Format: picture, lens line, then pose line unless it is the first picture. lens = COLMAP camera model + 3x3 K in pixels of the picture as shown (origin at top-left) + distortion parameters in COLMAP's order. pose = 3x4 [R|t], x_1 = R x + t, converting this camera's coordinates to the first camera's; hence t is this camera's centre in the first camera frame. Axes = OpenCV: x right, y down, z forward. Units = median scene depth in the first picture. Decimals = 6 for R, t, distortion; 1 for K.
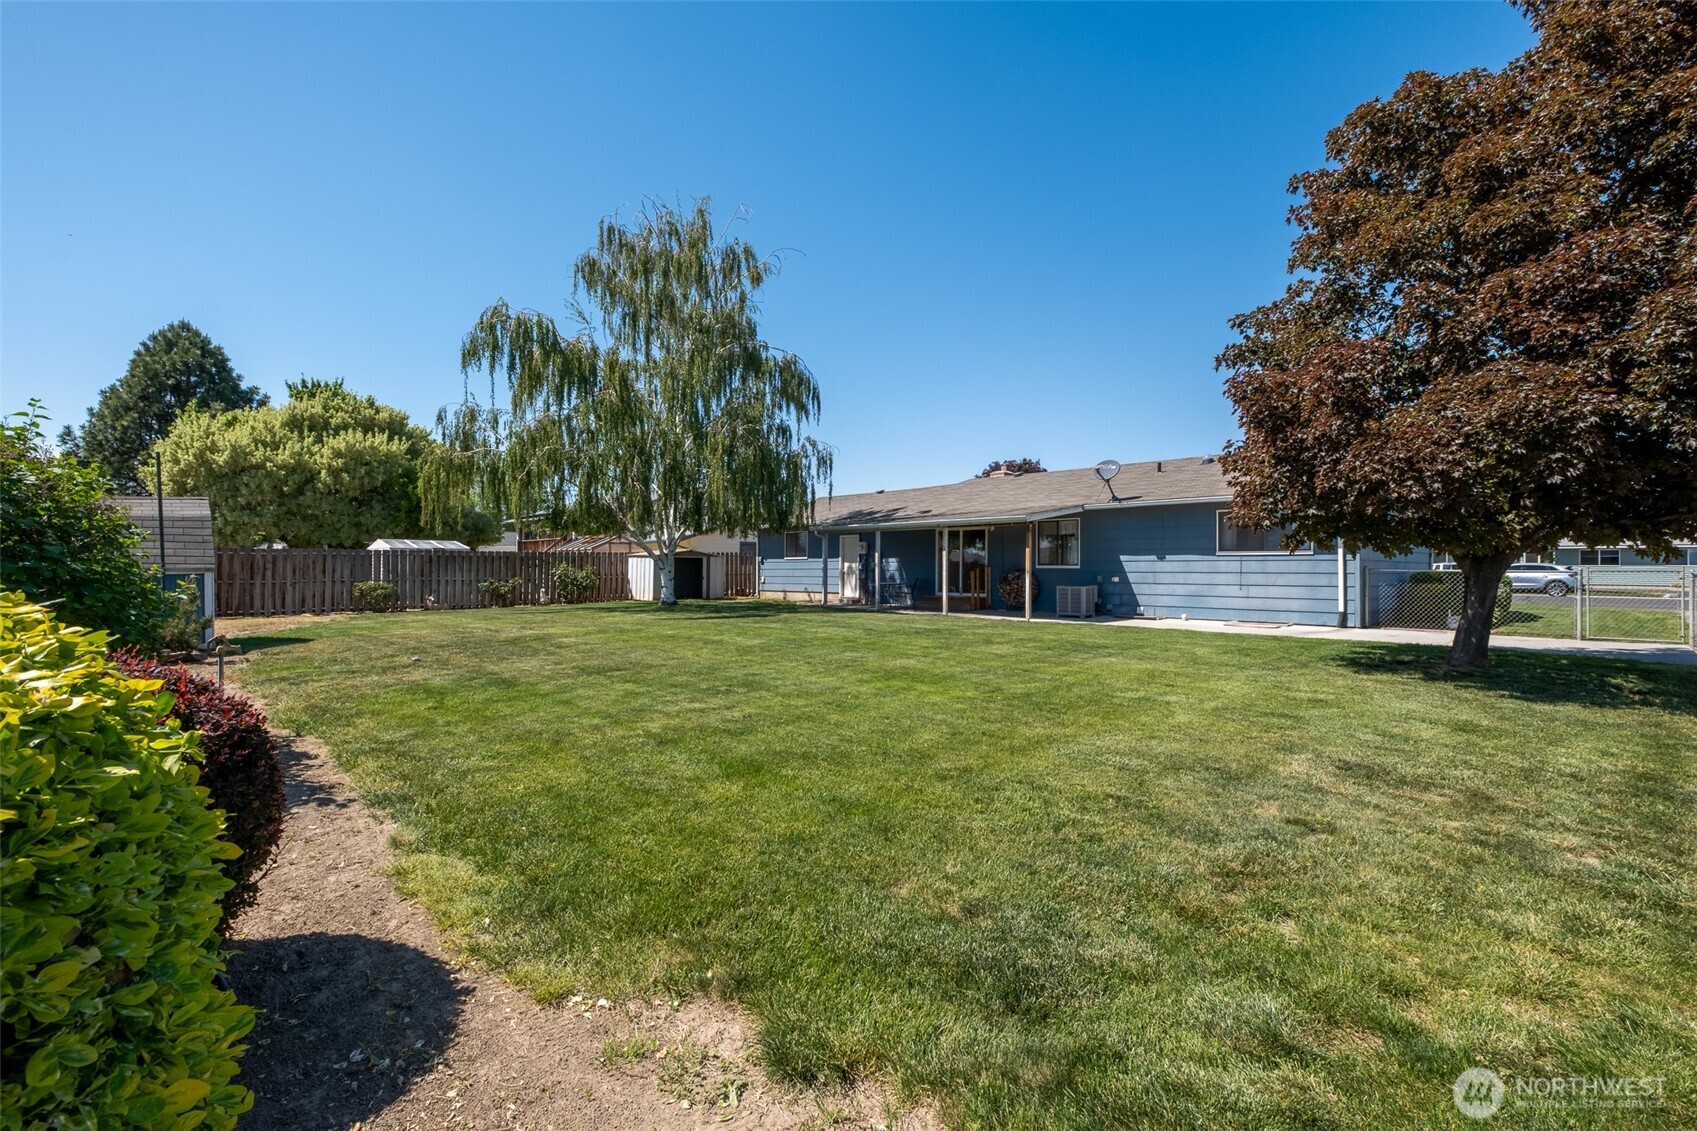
lens RADIAL K [[747.8, 0, 868.2], [0, 747.8, 564.7], [0, 0, 1]] dist [-0.000943, 0.000125]
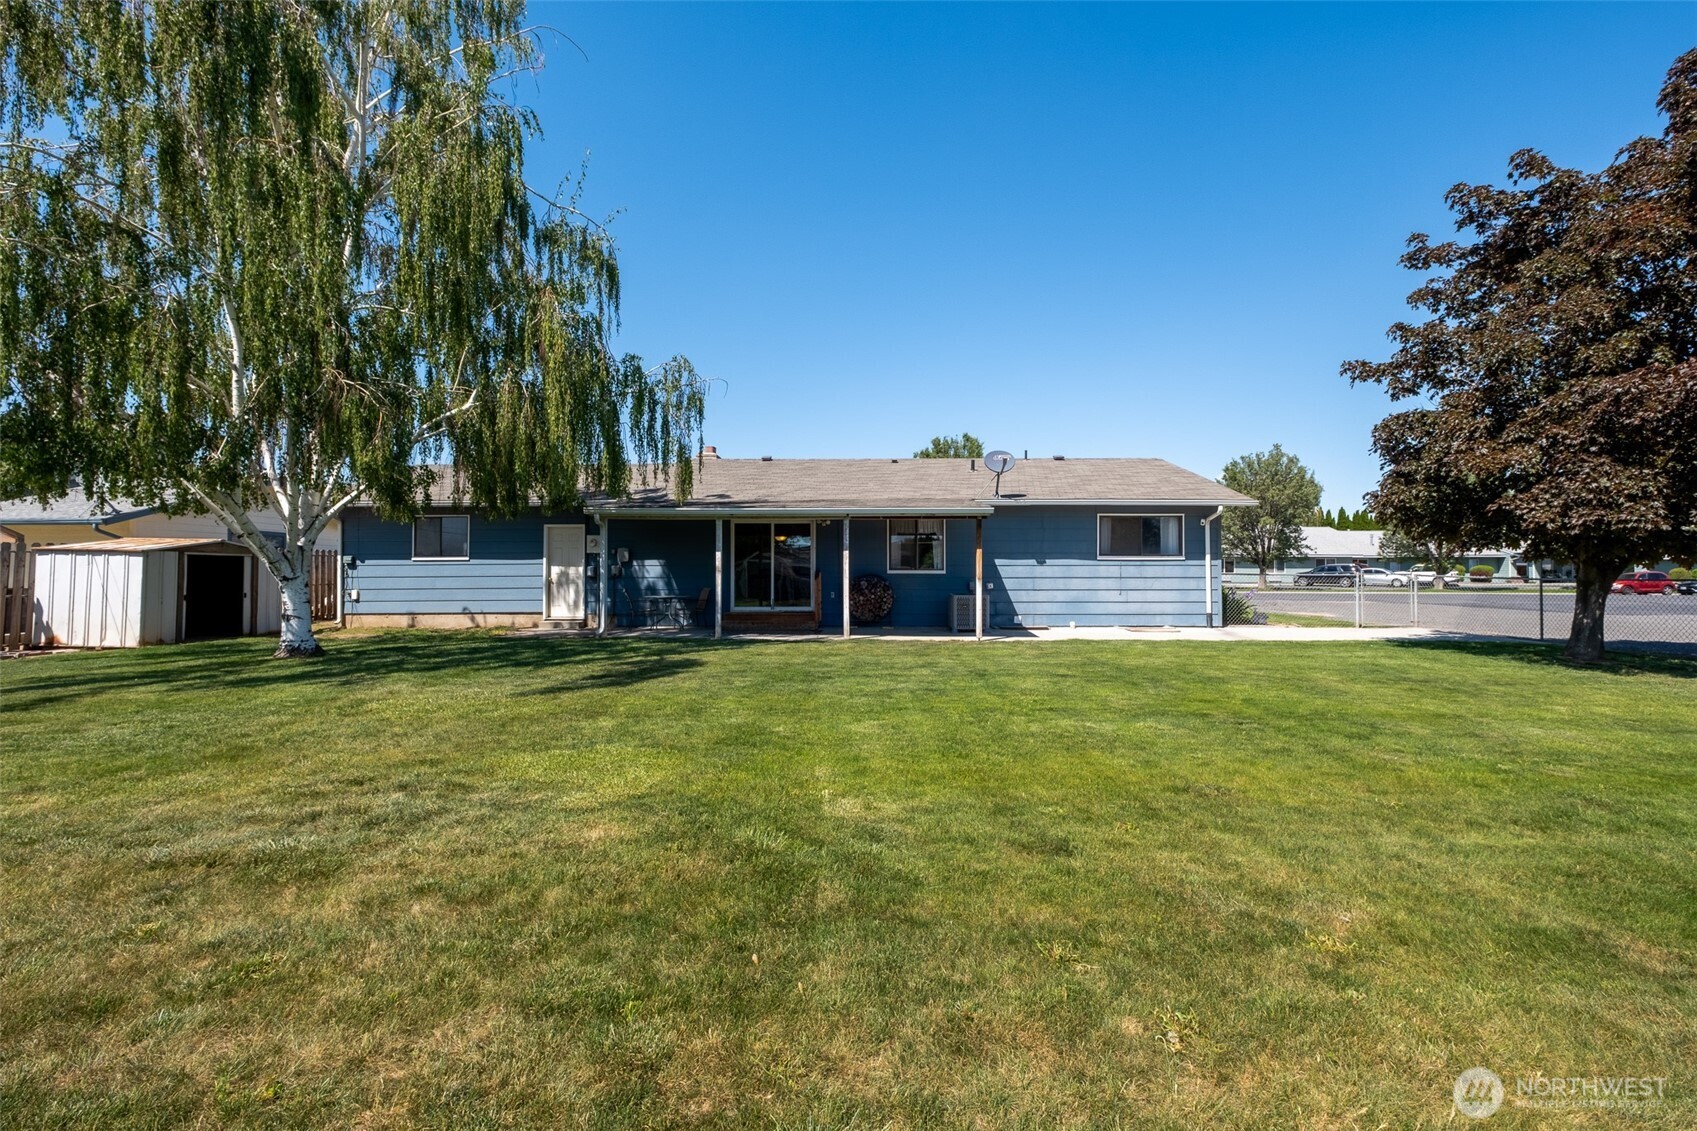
lens RADIAL K [[747.8, 0, 868.2], [0, 747.8, 564.7], [0, 0, 1]] dist [-0.000943, 0.000125]
pose [[0.721748, 0.002953, 0.692150, -0.393766], [-0.000038, 0.999991, -0.004227, -0.001972], [-0.692156, 0.003024, 0.721742, 0.466941]]
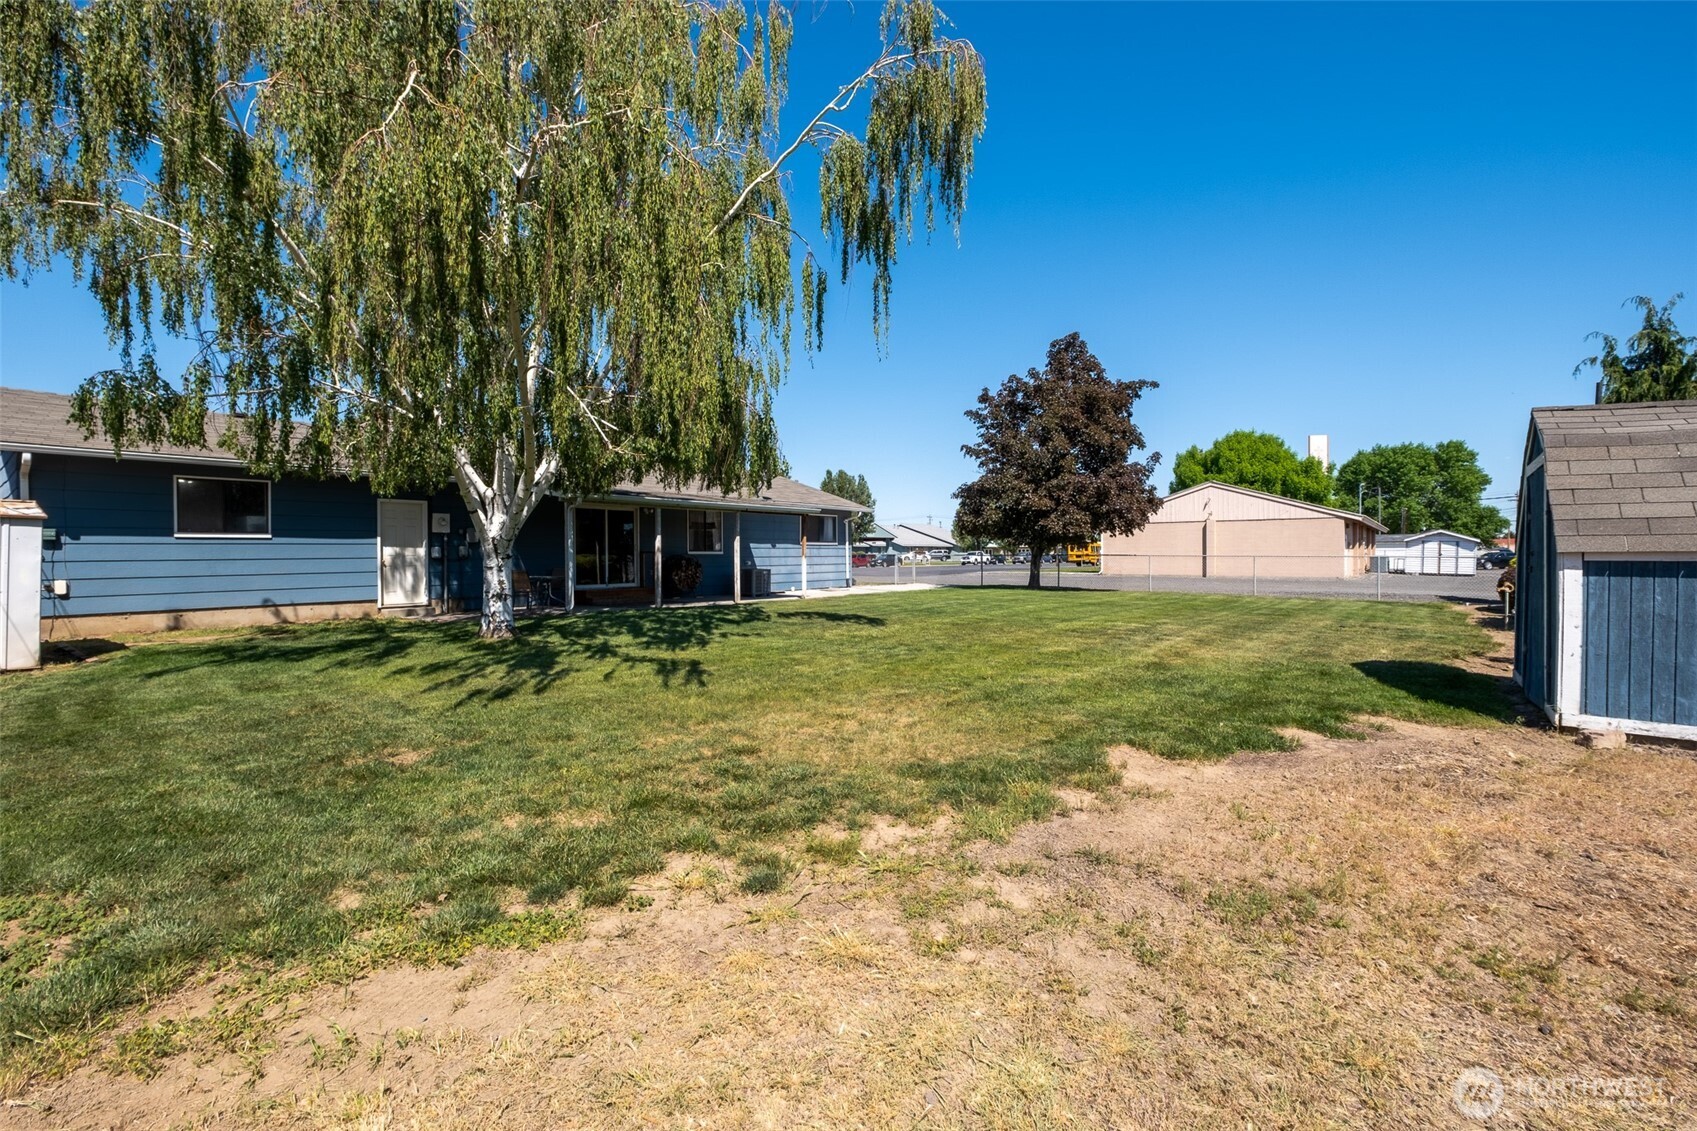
lens RADIAL K [[747.8, 0, 868.2], [0, 747.8, 564.7], [0, 0, 1]] dist [-0.000943, 0.000125]
pose [[-0.128300, -0.020024, 0.991533, -0.894128], [-0.003416, 0.999799, 0.019749, -0.002413], [-0.991730, -0.000853, -0.128343, 0.978086]]
